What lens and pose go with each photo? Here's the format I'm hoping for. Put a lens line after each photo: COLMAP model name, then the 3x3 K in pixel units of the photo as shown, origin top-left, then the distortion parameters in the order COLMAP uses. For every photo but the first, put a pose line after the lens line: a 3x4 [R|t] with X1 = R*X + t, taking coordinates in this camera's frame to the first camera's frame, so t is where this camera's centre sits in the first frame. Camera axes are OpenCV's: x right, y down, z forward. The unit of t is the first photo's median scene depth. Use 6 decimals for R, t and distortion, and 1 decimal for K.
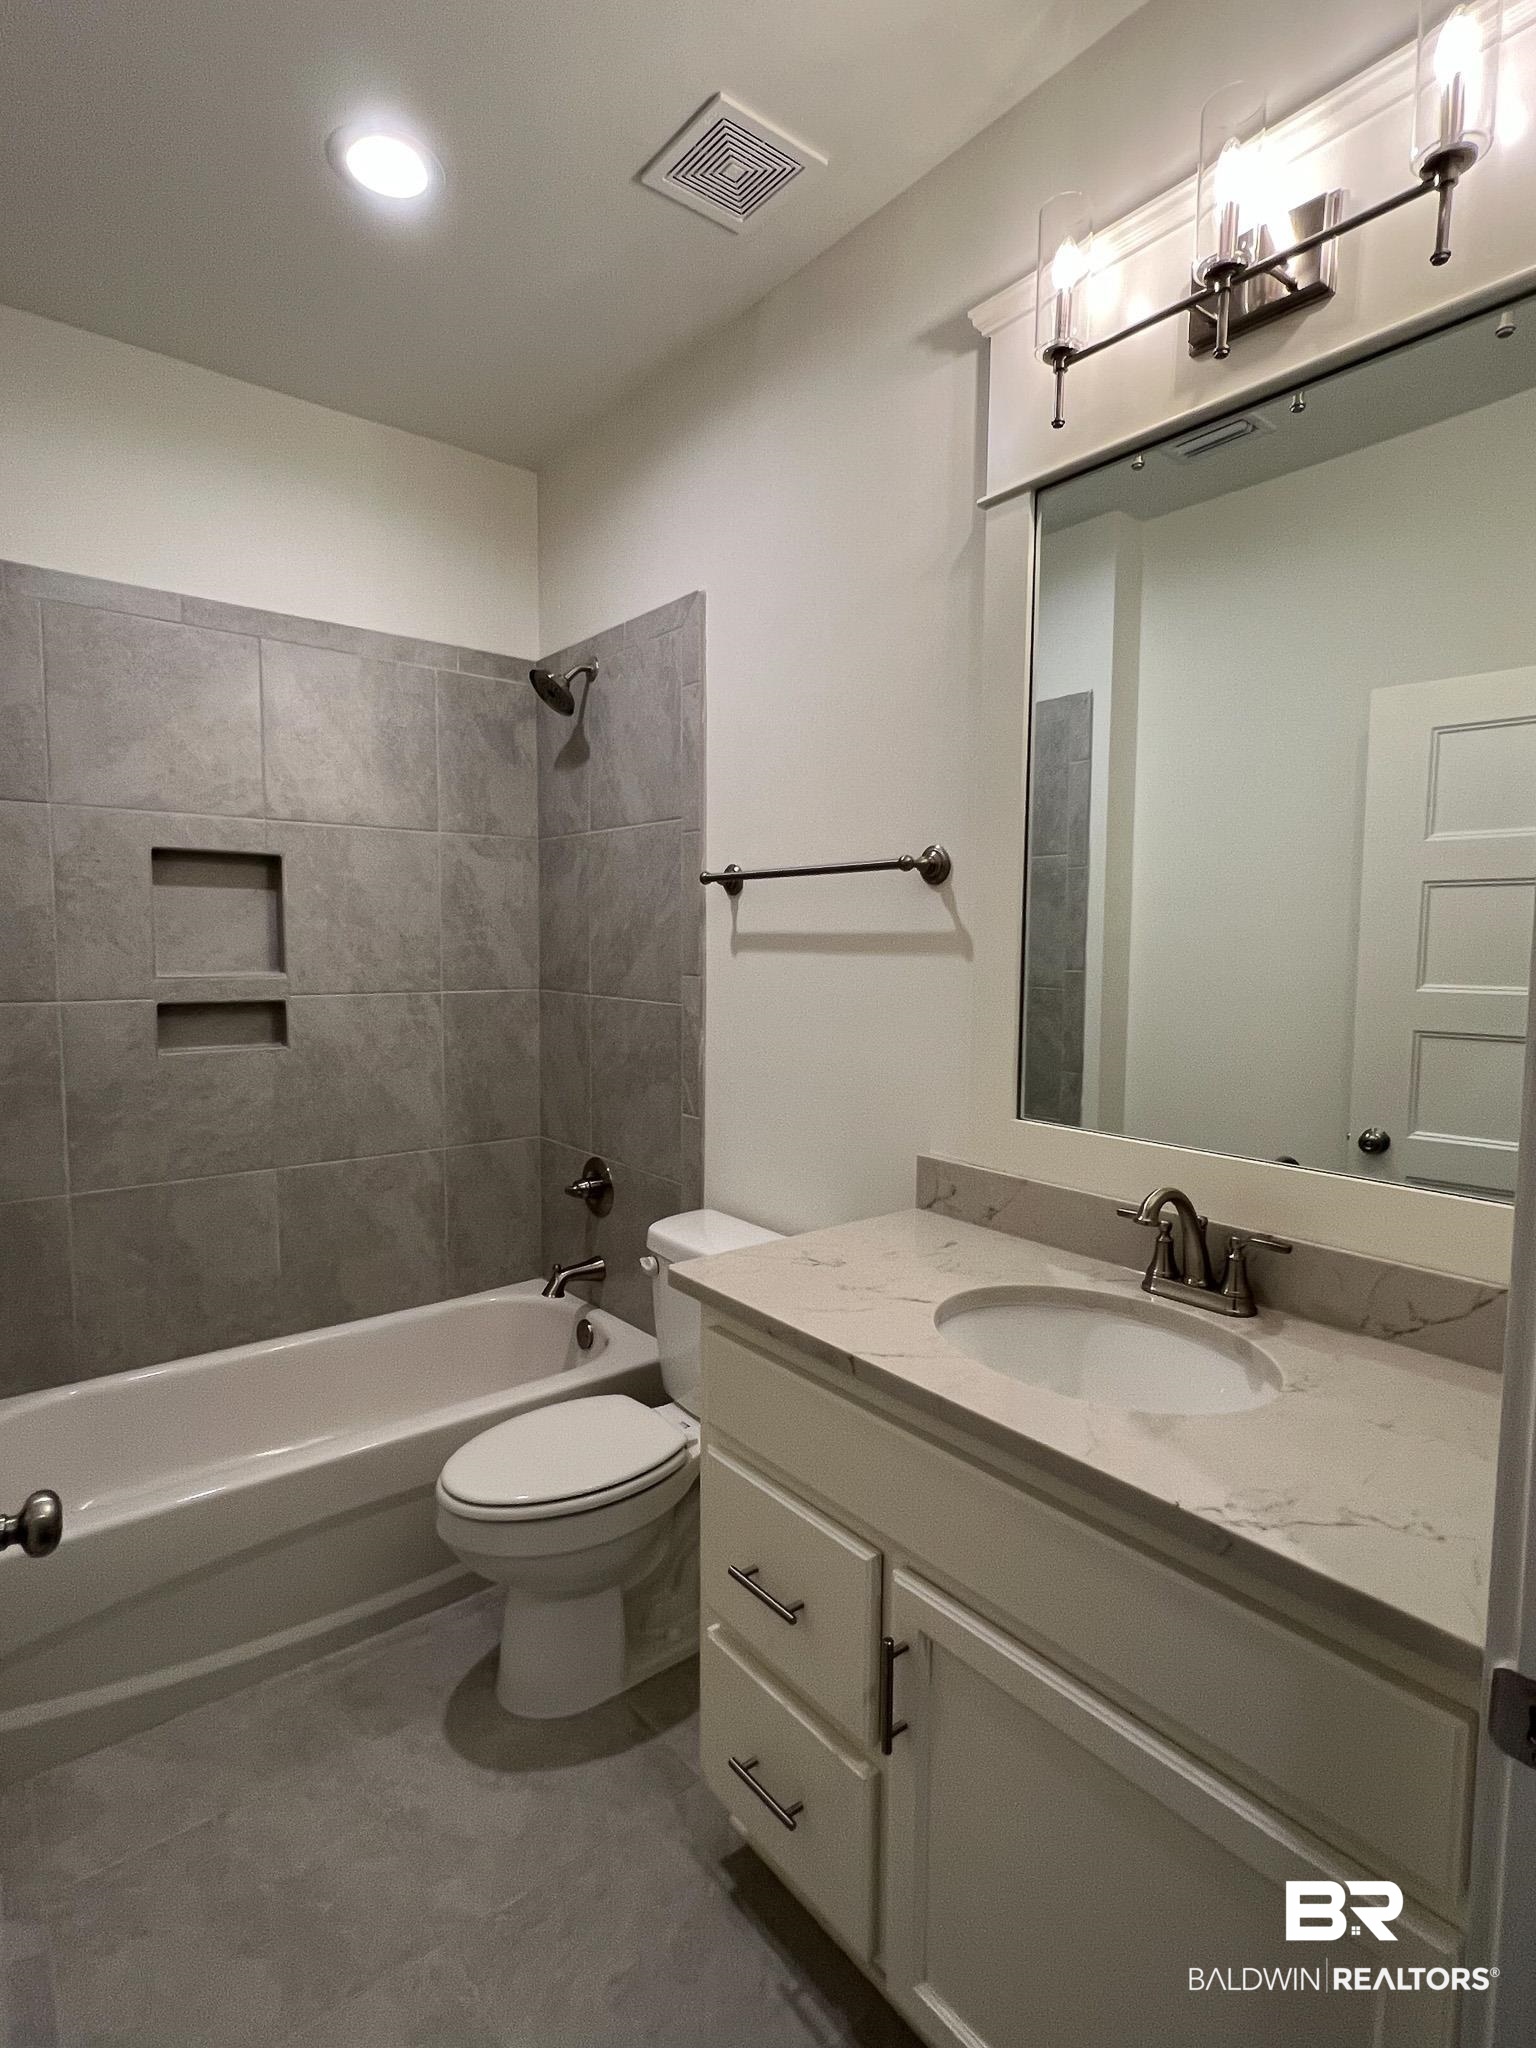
lens RADIAL K [[1019.1, 0, 762.0], [0, 1019.1, 1026.5], [0, 0, 1]] dist [-0.002979, -0.000165]
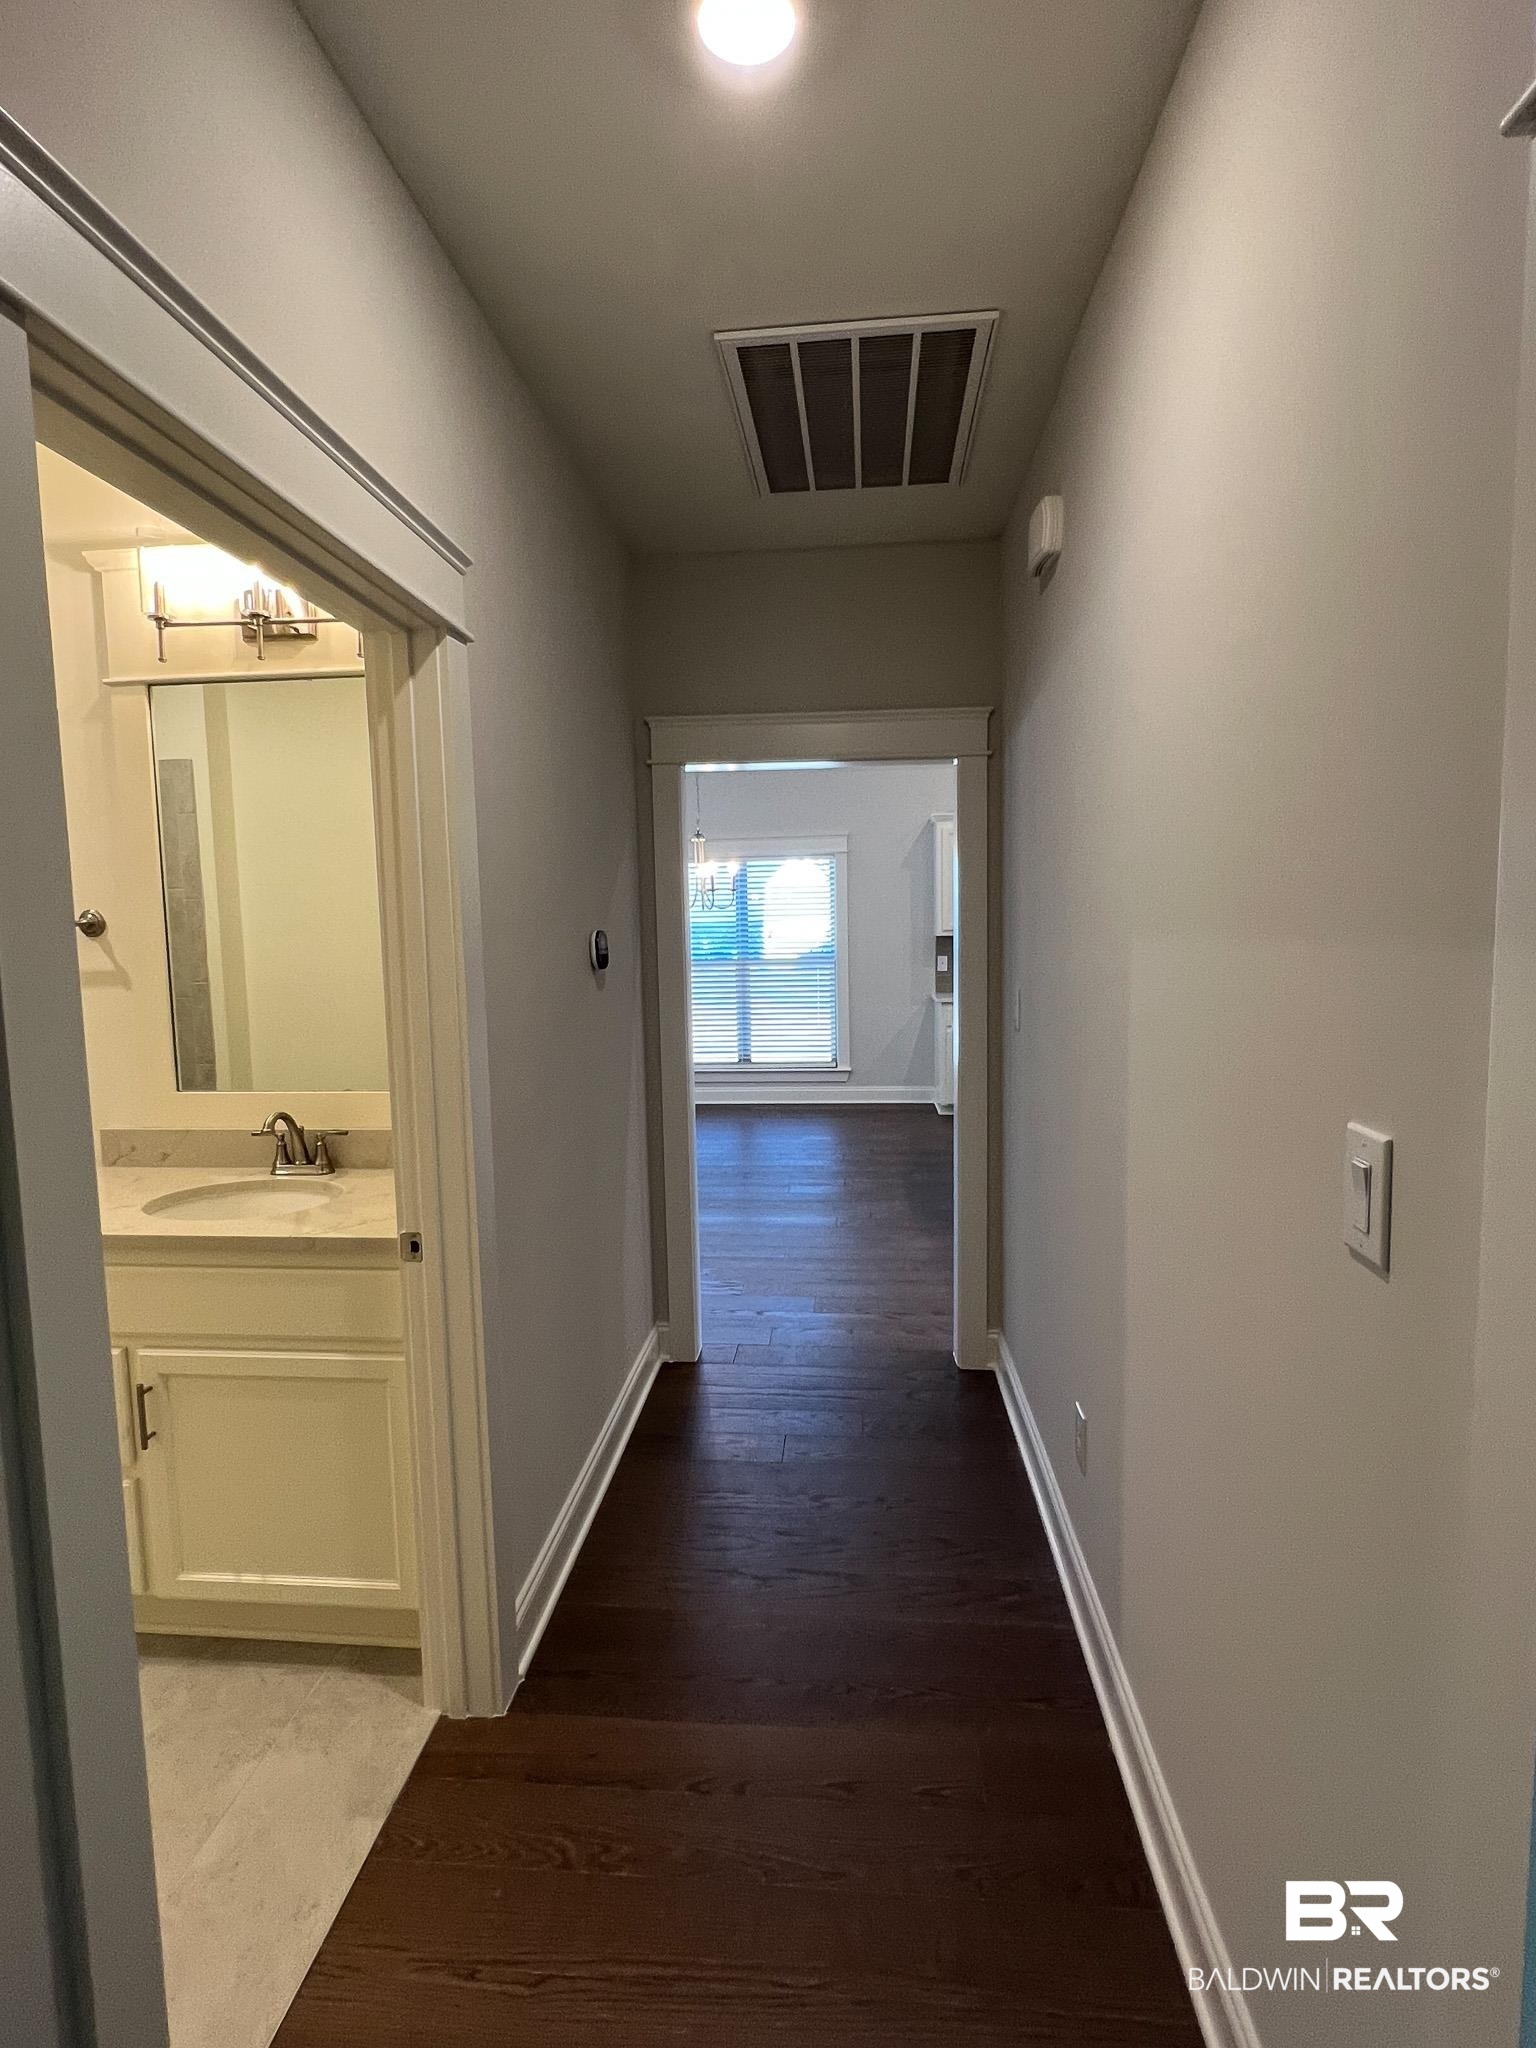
lens RADIAL K [[1019.1, 0, 762.0], [0, 1019.1, 1026.5], [0, 0, 1]] dist [-0.002979, -0.000165]
pose [[0.687714, -0.090516, 0.720317, -0.282126], [0.083755, 0.995464, 0.045127, -0.002556], [-0.721134, 0.029295, 0.692176, -0.822982]]
